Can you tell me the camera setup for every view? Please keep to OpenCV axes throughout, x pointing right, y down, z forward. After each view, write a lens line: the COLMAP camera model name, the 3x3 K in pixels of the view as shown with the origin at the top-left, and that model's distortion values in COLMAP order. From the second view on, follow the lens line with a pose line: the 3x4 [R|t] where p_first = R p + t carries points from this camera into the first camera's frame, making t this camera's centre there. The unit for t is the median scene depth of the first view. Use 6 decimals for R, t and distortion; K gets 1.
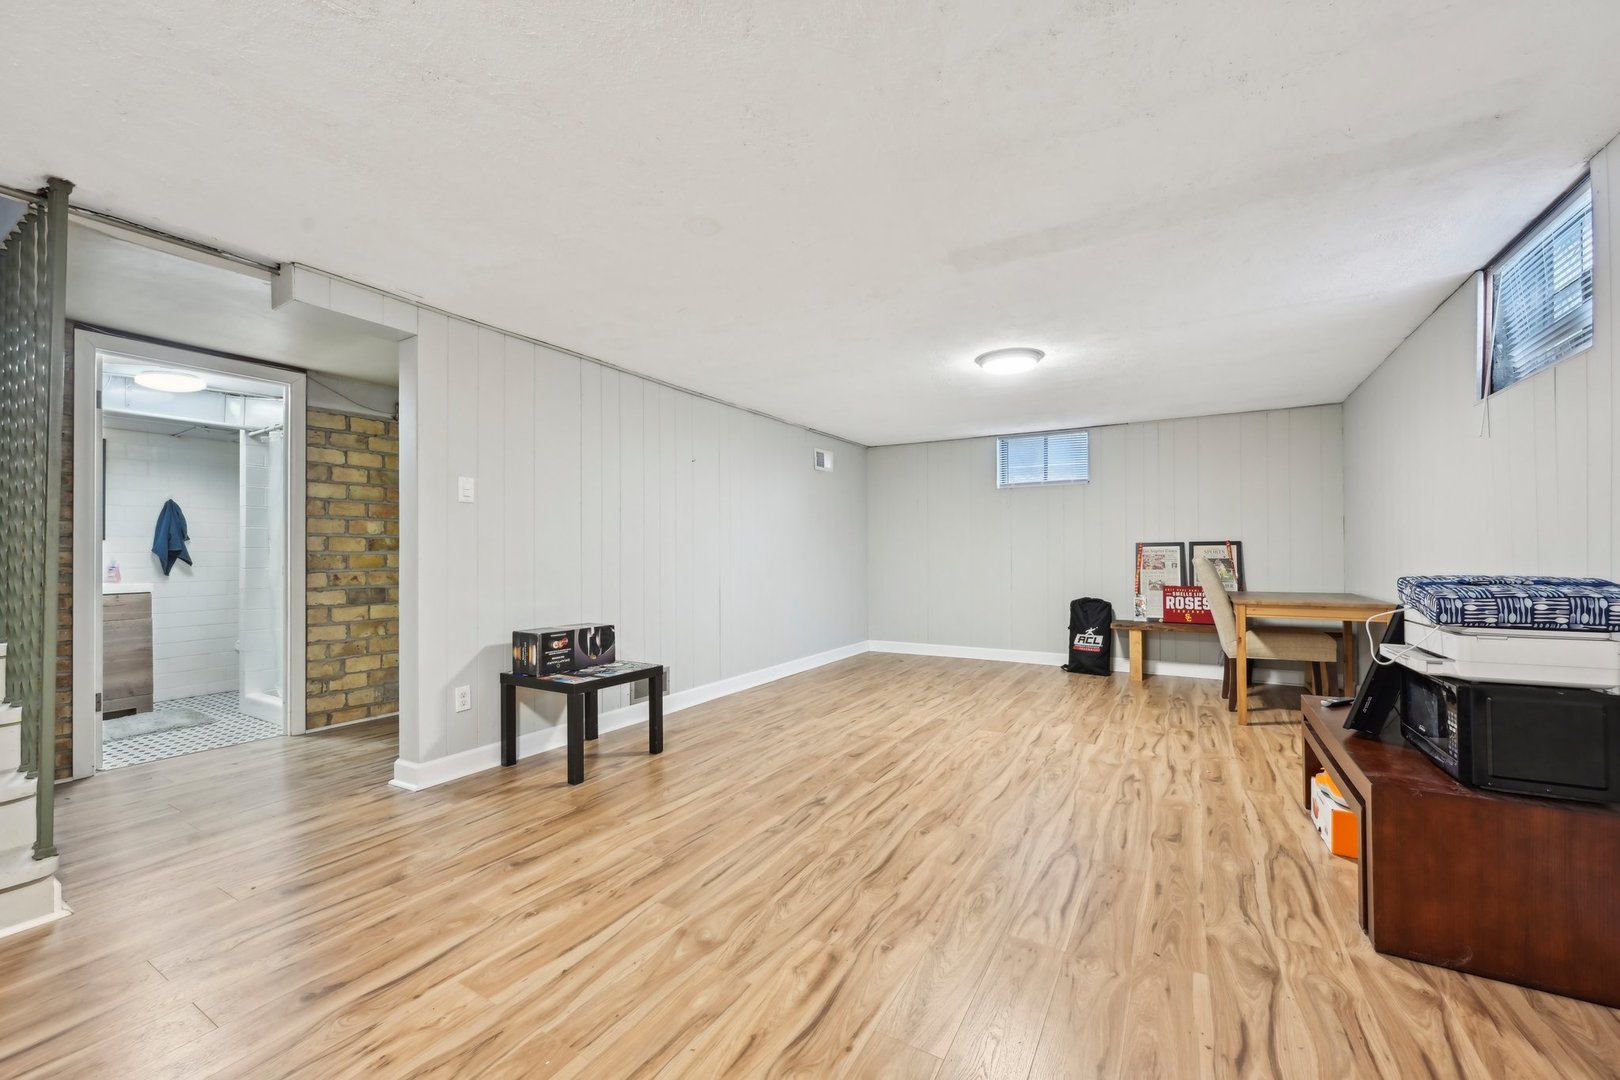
lens RADIAL K [[643.9, 0, 813.6], [0, 643.9, 543.9], [0, 0, 1]] dist [-0.003913, 0.001556]
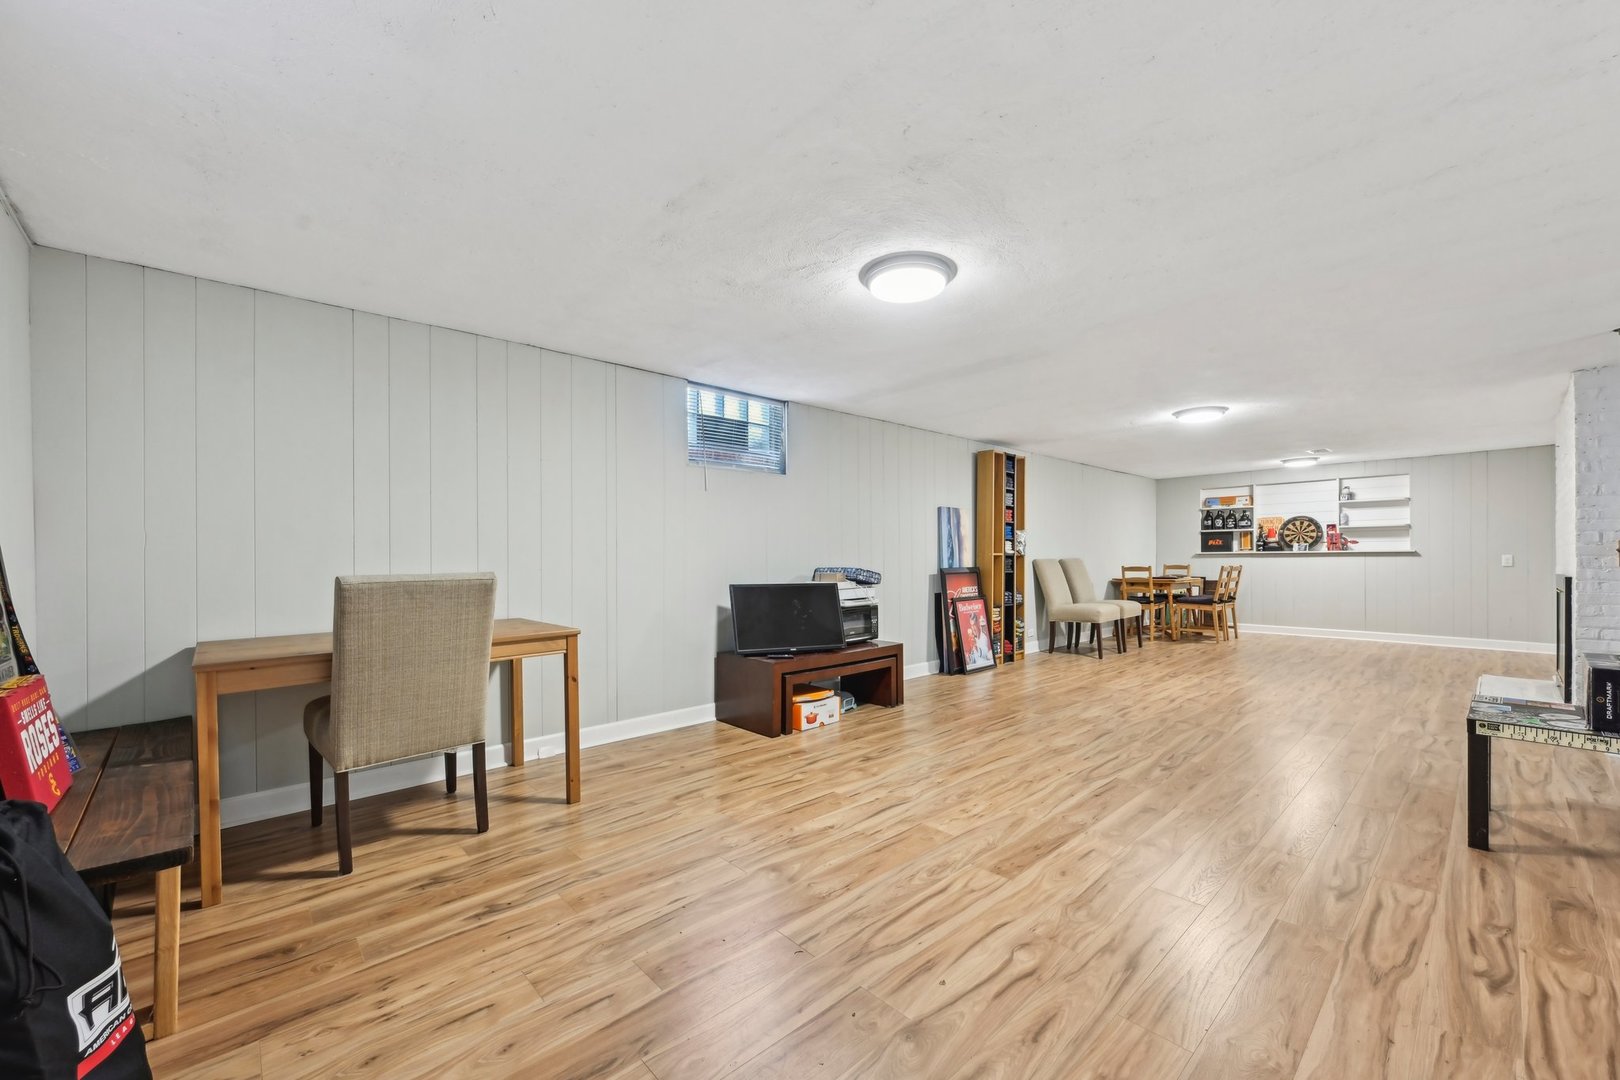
lens RADIAL K [[643.9, 0, 810.6], [0, 643.9, 560.0], [0, 0, 1]] dist [-0.003913, 0.001556]
pose [[-0.958173, 0.012636, 0.285912, 0.260909], [0.010674, 0.999908, -0.008422, 0.023410], [-0.285992, -0.005018, -0.958219, 2.088819]]
